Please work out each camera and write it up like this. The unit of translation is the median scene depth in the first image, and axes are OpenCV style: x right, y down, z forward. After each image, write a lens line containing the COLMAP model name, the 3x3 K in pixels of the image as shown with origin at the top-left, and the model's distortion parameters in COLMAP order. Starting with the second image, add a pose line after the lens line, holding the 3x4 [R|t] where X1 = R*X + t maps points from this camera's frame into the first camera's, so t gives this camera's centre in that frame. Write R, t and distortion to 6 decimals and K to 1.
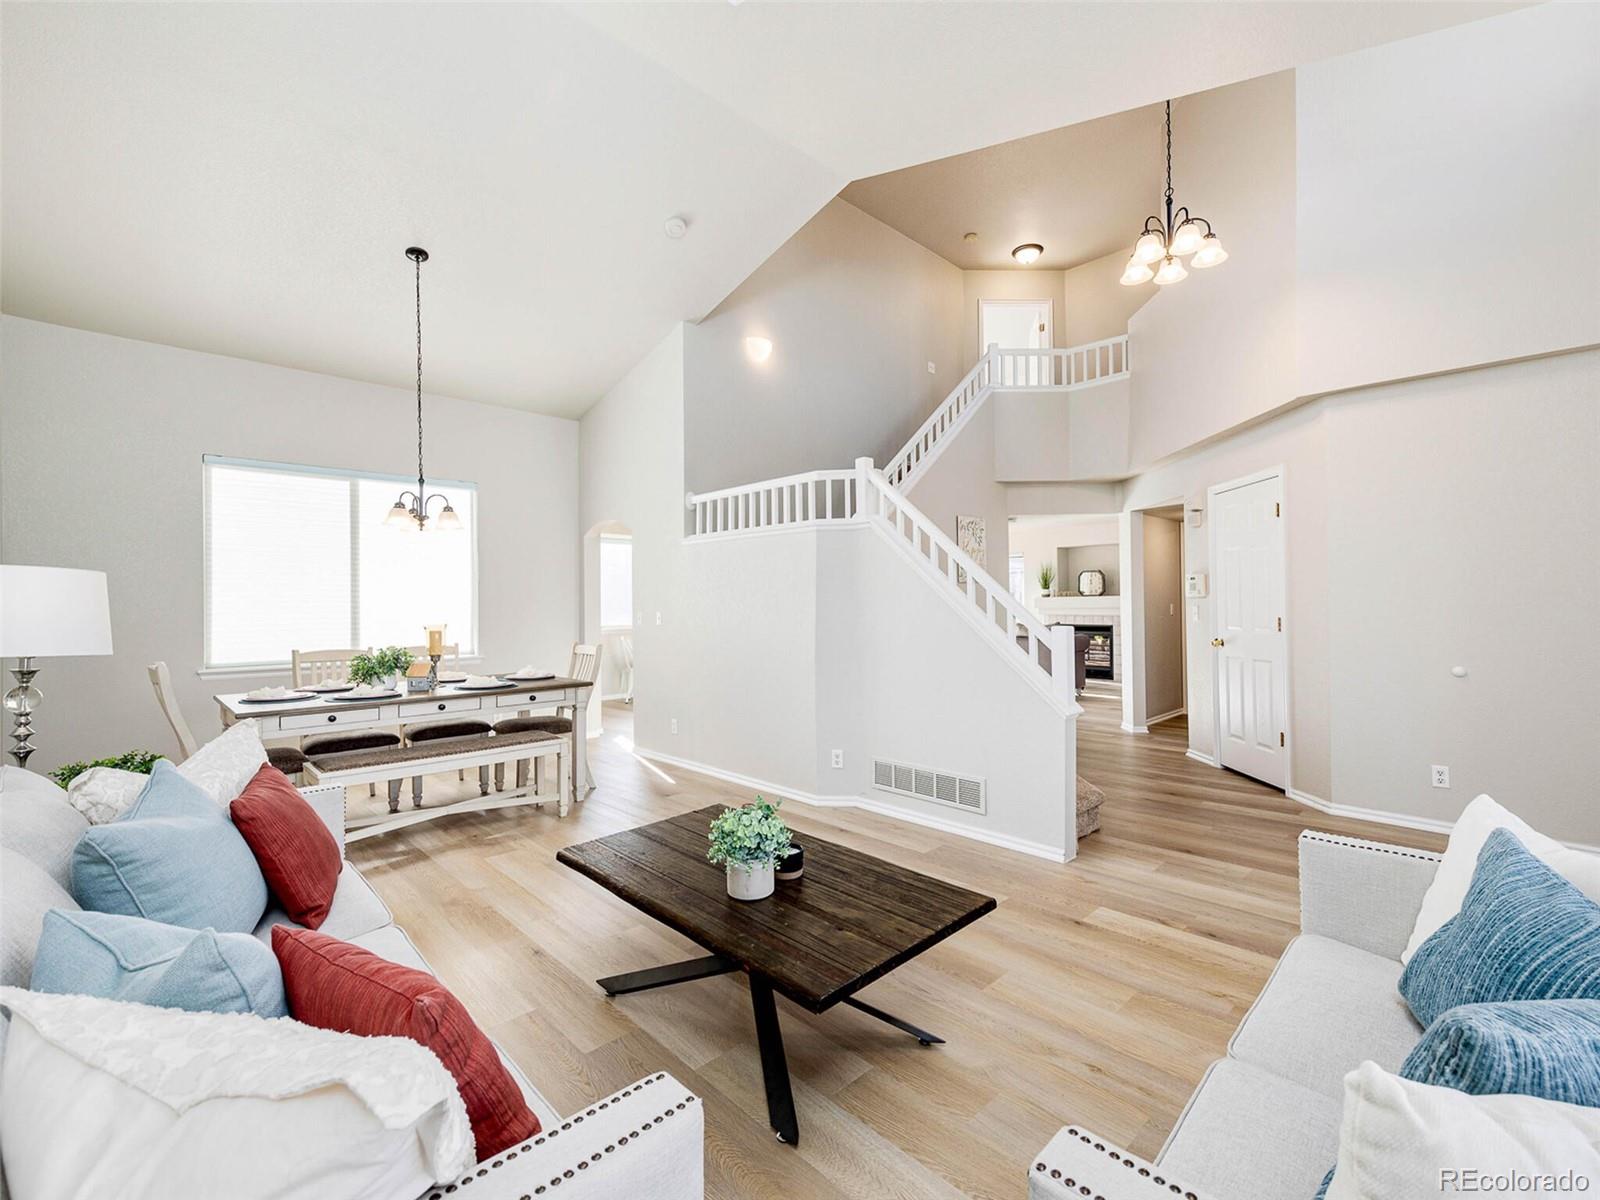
lens RADIAL K [[691.6, 0, 792.8], [0, 691.6, 604.4], [0, 0, 1]] dist [0.006470, -0.002640]
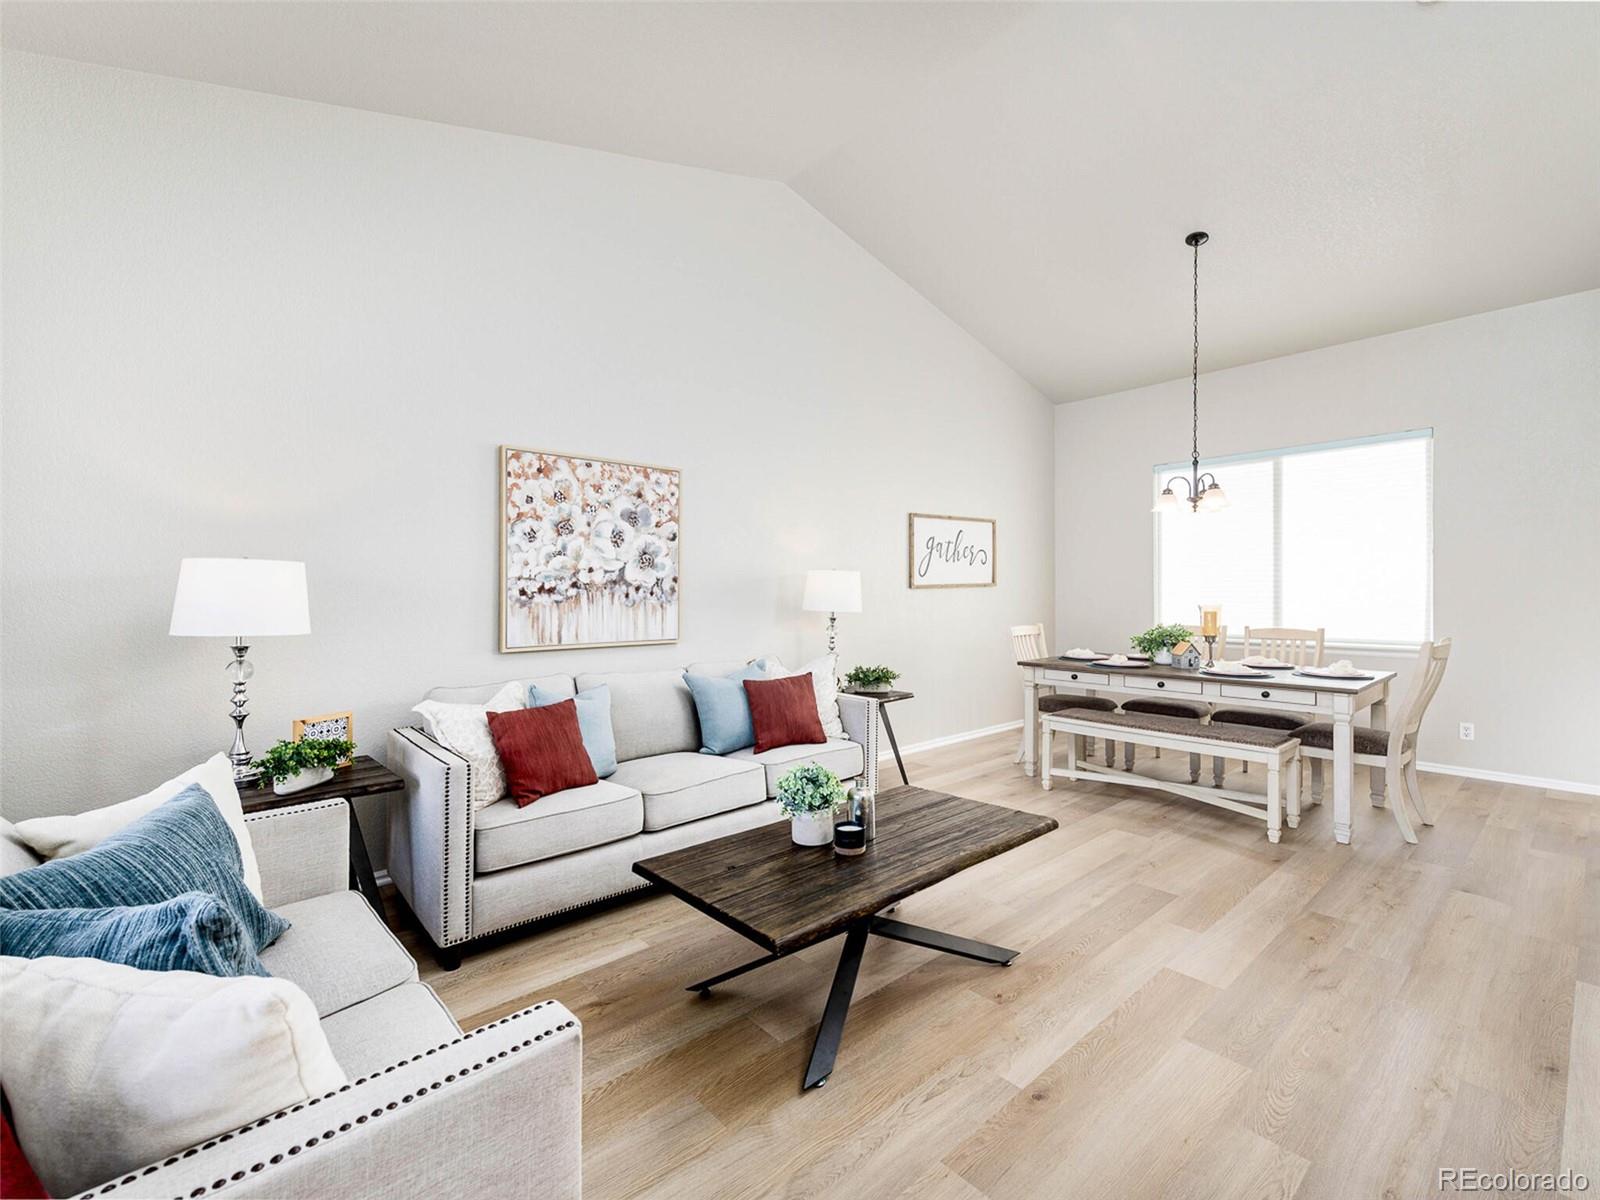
lens RADIAL K [[691.6, 0, 819.1], [0, 691.6, 590.2], [0, 0, 1]] dist [0.006470, -0.002640]
pose [[-0.009927, 0.007748, -0.999921, 0.533355], [0.006830, 0.999947, 0.007681, -0.004136], [0.999927, -0.006753, -0.009980, 0.503981]]
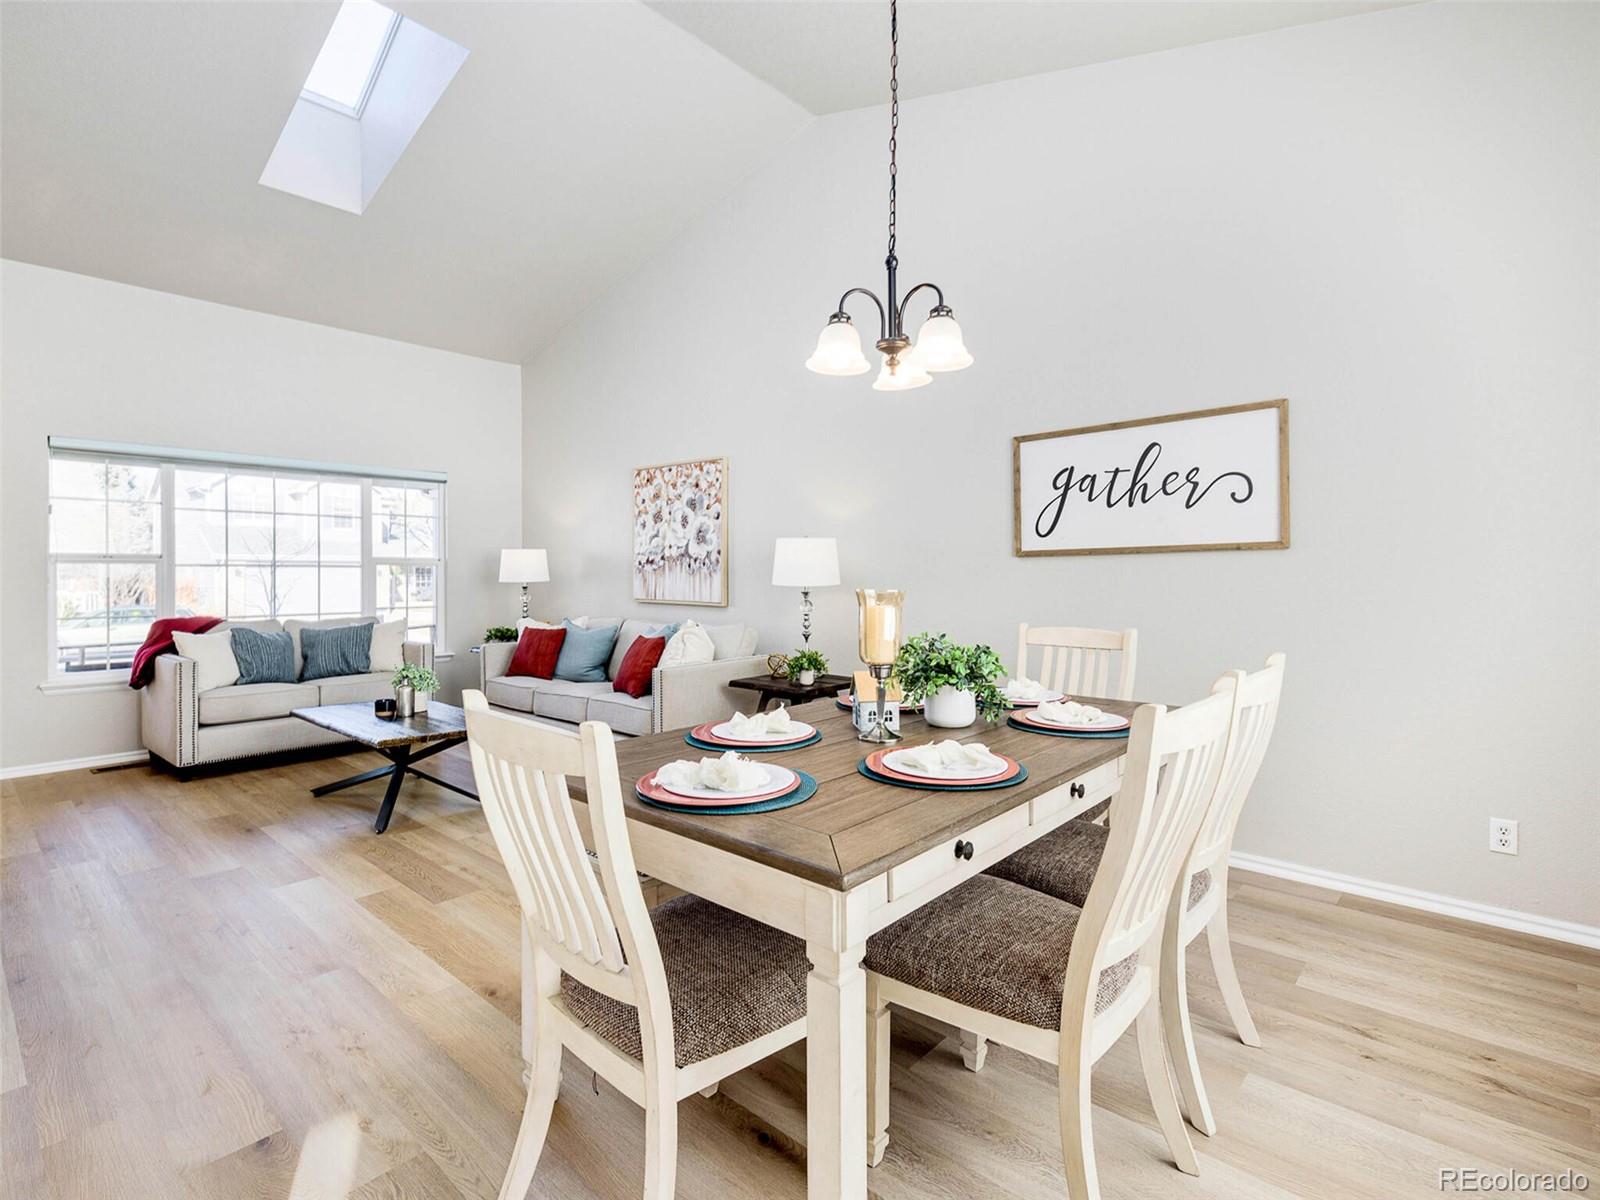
lens RADIAL K [[816.1, 0, 801.2], [0, 816.1, 566.5], [0, 0, 1]] dist [0.022947, -0.012795]
pose [[-0.996049, 0.009328, -0.088313, -0.457007], [0.009836, 0.999937, -0.005316, 0.019186], [0.088258, -0.006163, -0.996079, 1.647139]]
